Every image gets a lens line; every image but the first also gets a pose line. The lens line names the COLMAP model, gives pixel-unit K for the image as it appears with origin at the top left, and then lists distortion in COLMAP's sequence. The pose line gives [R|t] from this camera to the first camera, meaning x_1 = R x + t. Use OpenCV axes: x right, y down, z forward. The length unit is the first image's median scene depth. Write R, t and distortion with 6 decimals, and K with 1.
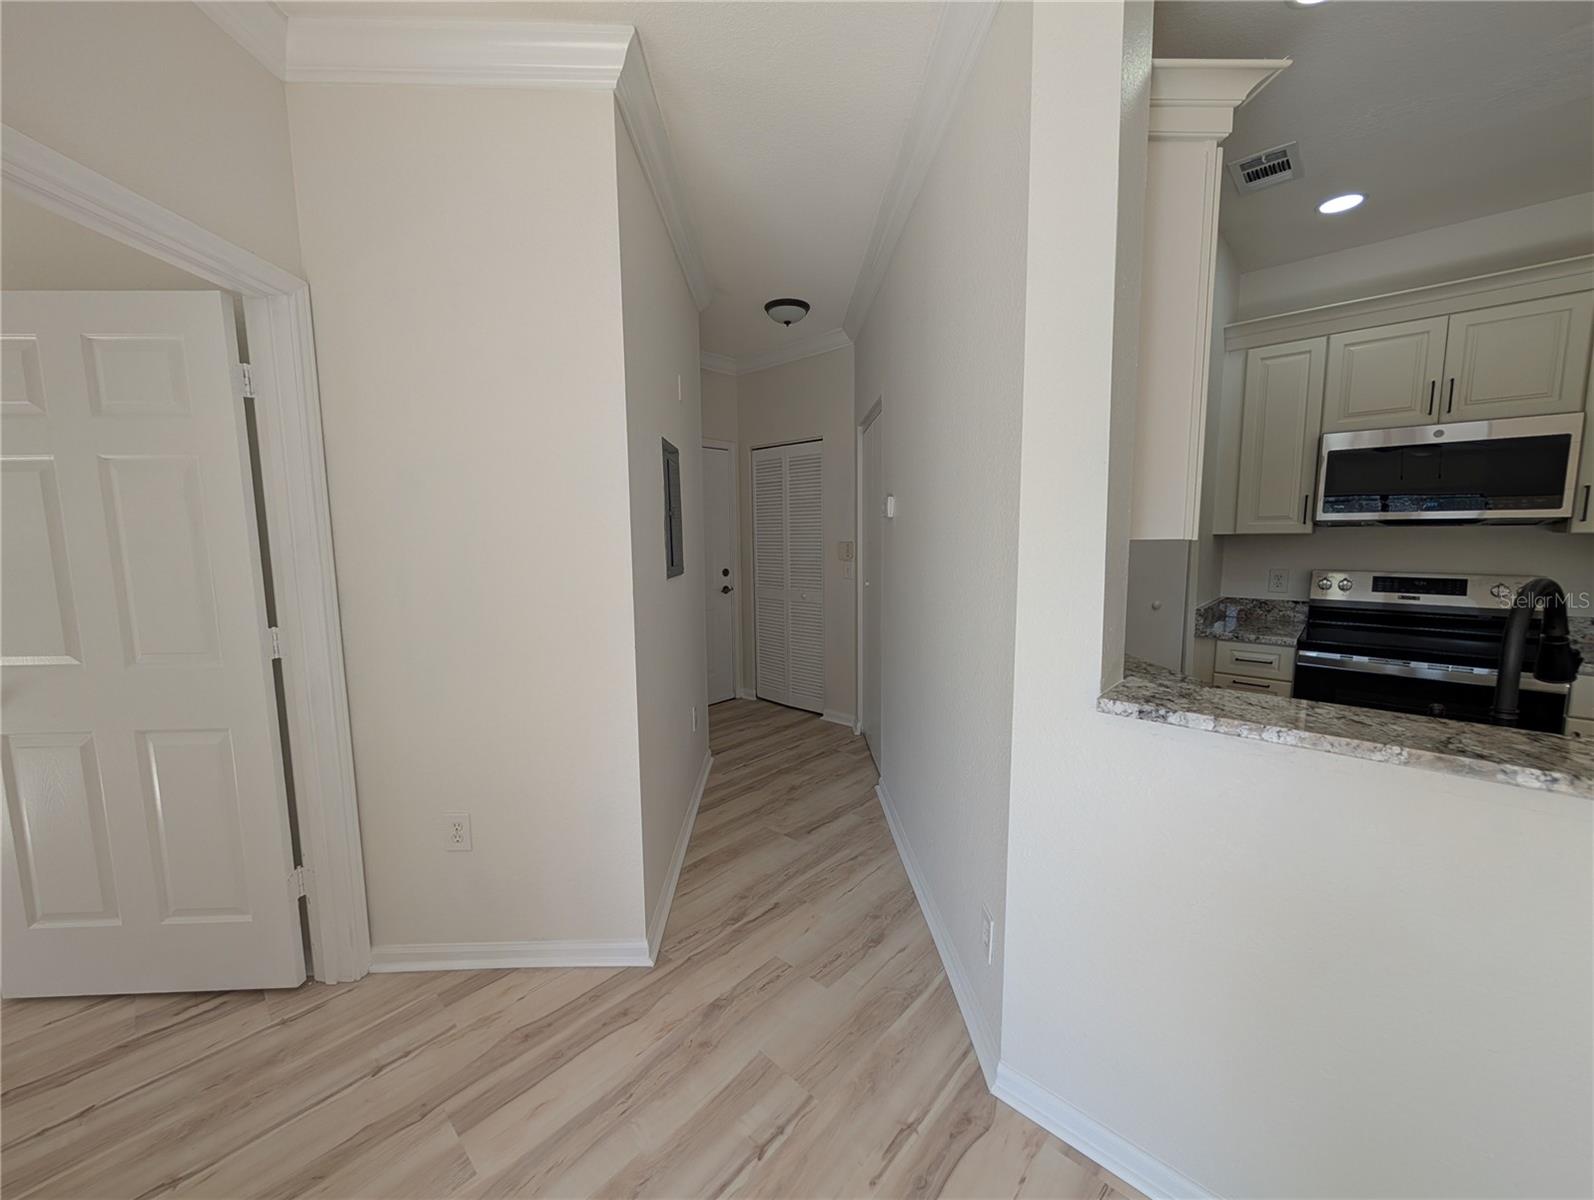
lens RADIAL K [[610.4, 0, 793.2], [0, 610.4, 597.3], [0, 0, 1]] dist [-0.001091, 0.000465]
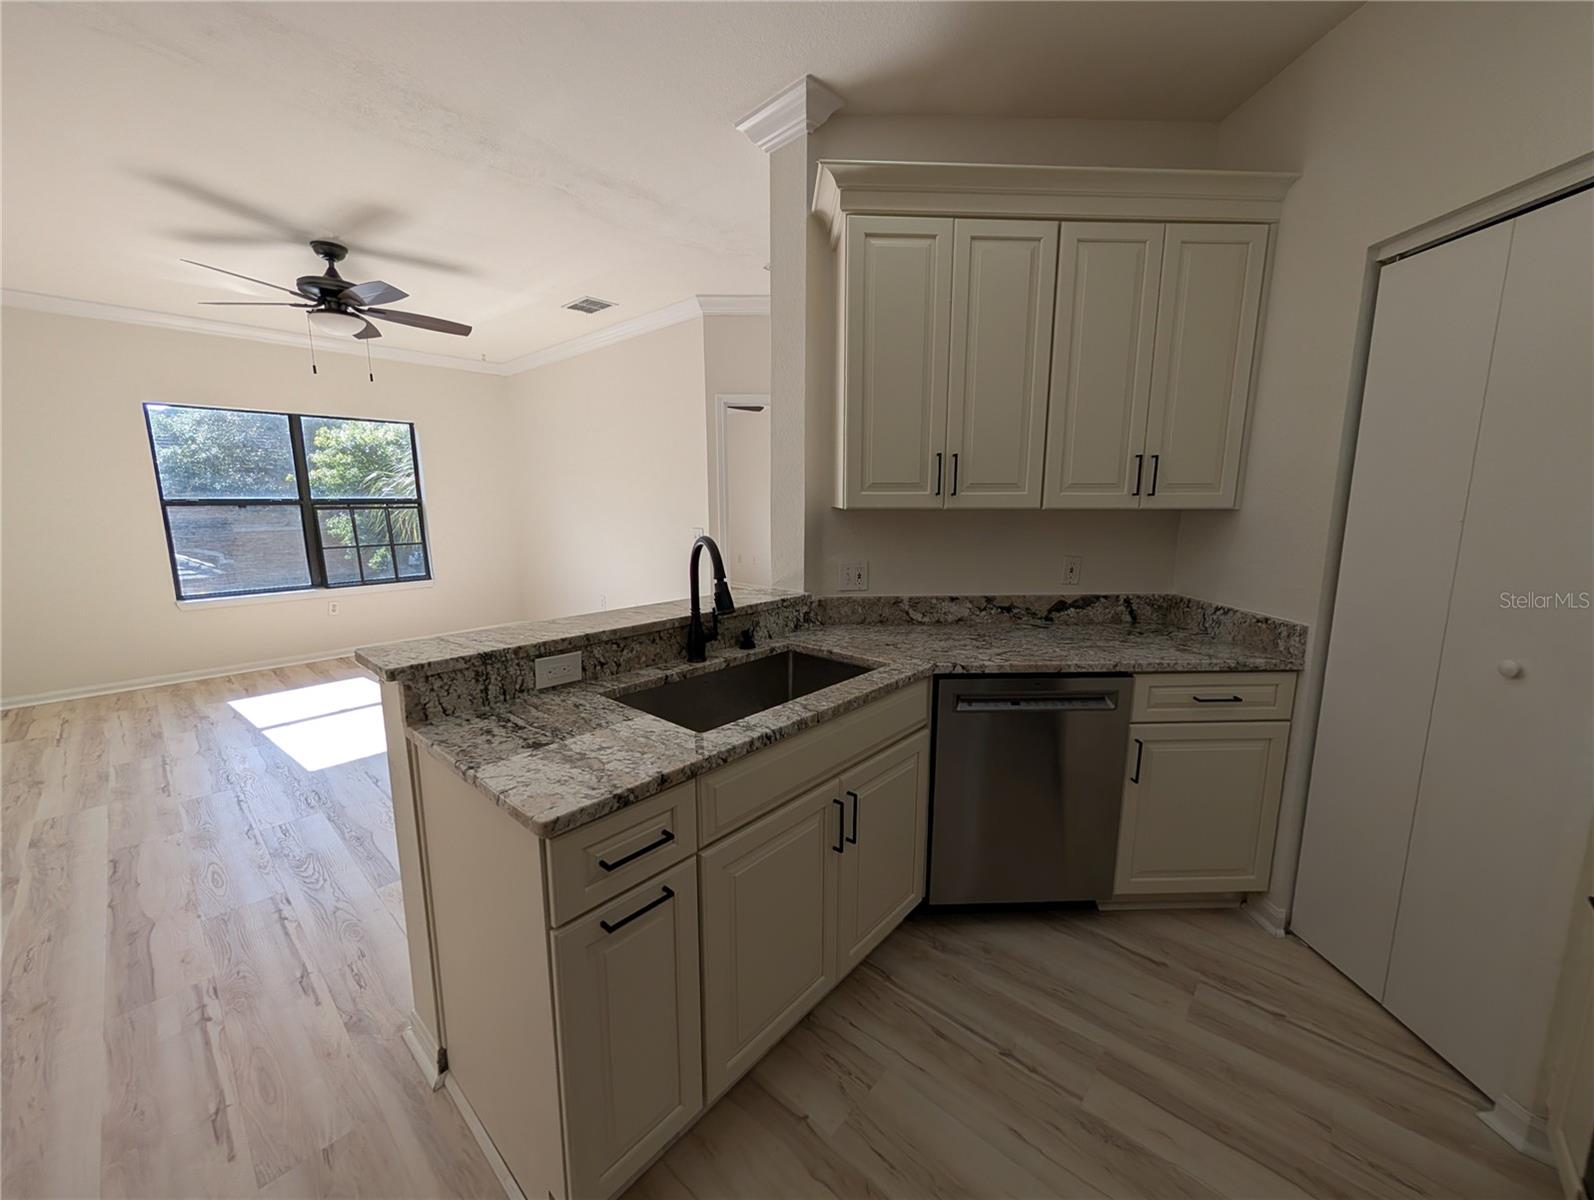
lens RADIAL K [[610.4, 0, 794.3], [0, 610.4, 601.6], [0, 0, 1]] dist [-0.001091, 0.000465]
pose [[0.010453, 0.175996, -0.984335, 1.102226], [-0.105295, 0.979110, 0.173944, -0.064403], [0.994386, 0.101828, 0.028767, 0.471535]]
